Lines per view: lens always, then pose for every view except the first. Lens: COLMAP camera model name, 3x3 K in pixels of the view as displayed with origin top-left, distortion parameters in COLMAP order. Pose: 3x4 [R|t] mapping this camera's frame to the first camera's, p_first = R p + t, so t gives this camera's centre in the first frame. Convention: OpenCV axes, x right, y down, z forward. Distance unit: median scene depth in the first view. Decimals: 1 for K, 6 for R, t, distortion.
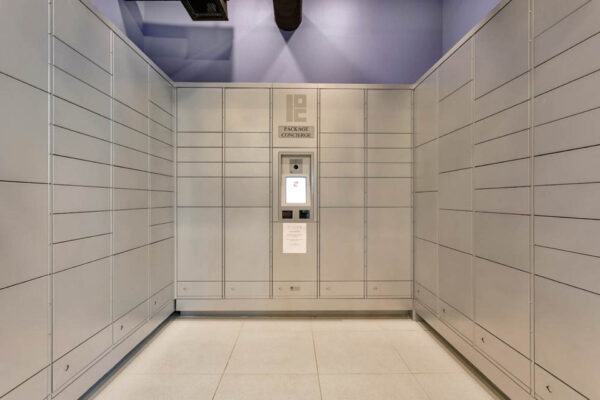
lens RADIAL K [[293.1, 0, 299.0], [0, 293.1, 198.2], [0, 0, 1]] dist [0.002631, 0.000759]
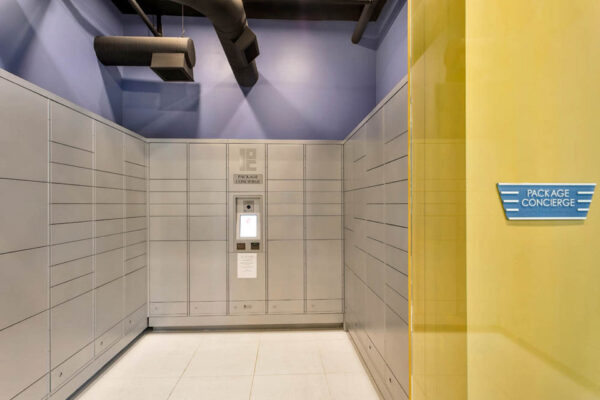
lens RADIAL K [[297.6, 0, 300.0], [0, 297.6, 200.0], [0, 0, 1]] dist [0.002871, 0.000717]
pose [[0.999509, -0.003578, 0.031126, 0.168477], [0.003628, 0.999992, -0.001547, -0.135272], [-0.031120, 0.001659, 0.999514, -0.251075]]
